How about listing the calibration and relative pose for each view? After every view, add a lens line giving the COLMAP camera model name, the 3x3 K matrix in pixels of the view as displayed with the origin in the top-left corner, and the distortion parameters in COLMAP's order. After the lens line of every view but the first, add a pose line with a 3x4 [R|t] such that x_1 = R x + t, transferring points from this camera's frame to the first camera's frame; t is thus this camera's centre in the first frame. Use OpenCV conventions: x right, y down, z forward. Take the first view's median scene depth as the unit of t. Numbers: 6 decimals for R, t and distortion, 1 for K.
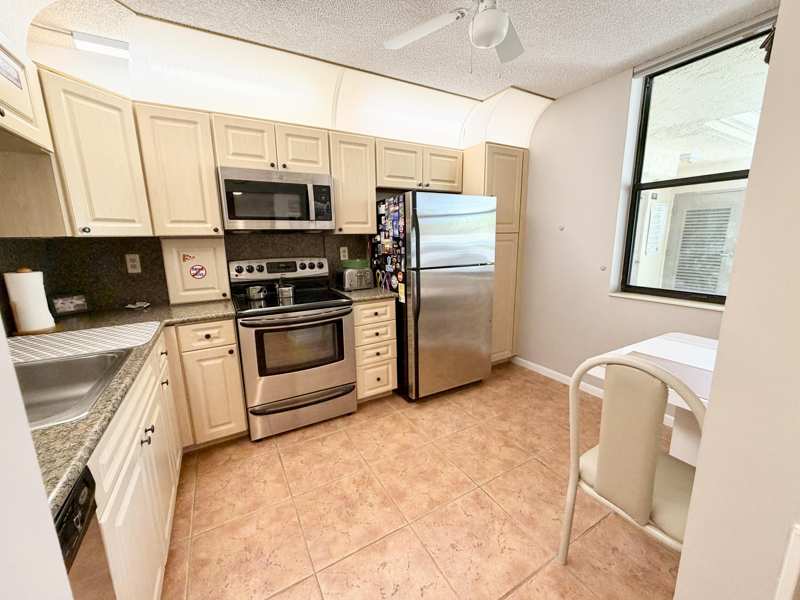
lens RADIAL K [[316.8, 0, 396.1], [0, 316.8, 298.0], [0, 0, 1]] dist [-0.001063, 0.000095]
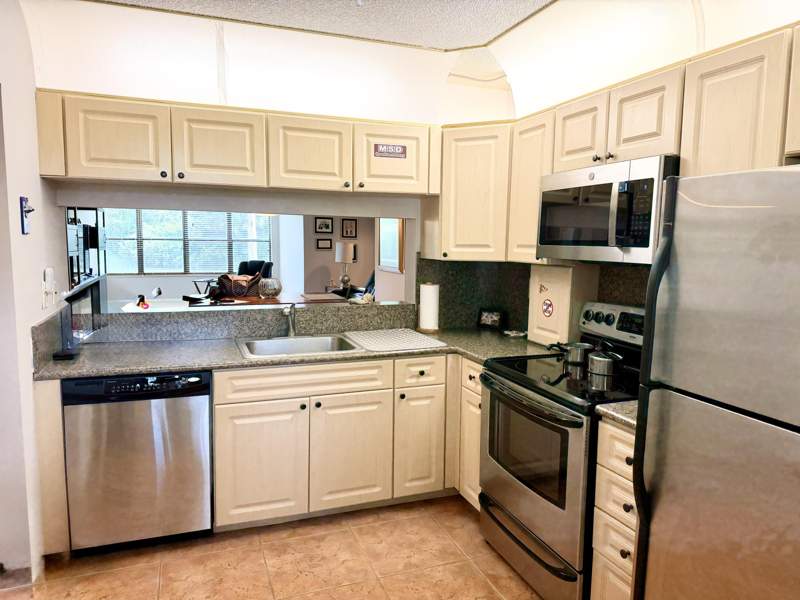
lens RADIAL K [[566.2, 0, 400.0], [0, 566.2, 300.0], [0, 0, 1]] dist [0.037524, 0.000126]
pose [[-0.141388, 0.127191, -0.981749, 0.879970], [-0.190457, 0.969691, 0.153057, -0.273645], [0.971461, 0.208621, -0.112878, 0.889653]]
